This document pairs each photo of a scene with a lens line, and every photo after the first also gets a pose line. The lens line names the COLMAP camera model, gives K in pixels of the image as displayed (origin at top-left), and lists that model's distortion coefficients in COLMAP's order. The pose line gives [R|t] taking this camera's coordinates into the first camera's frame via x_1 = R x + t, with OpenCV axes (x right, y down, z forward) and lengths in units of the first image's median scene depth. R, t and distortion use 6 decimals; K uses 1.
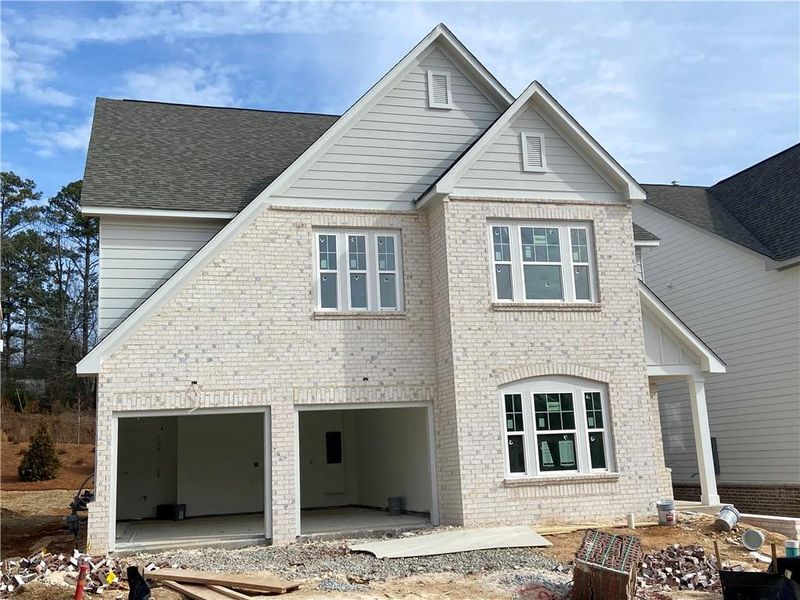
lens RADIAL K [[837.8, 0, 399.6], [0, 837.8, 300.1], [0, 0, 1]] dist [0.111199, 0.000000]
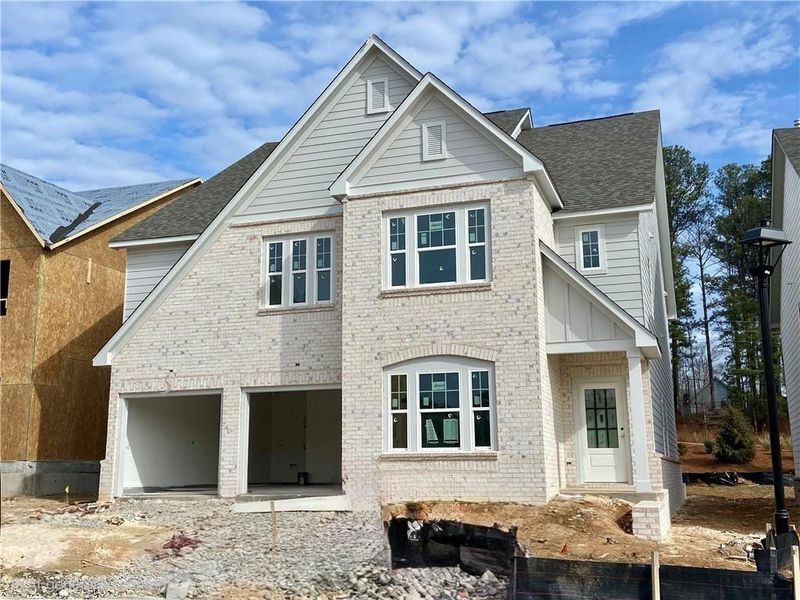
lens RADIAL K [[837.8, 0, 399.9], [0, 837.8, 298.7], [0, 0, 1]] dist [0.111199, 0.000000]
pose [[0.831801, -0.069336, -0.550726, 0.713332], [0.074689, 0.997126, -0.012729, 0.028792], [0.550025, -0.030545, 0.834589, 0.115567]]
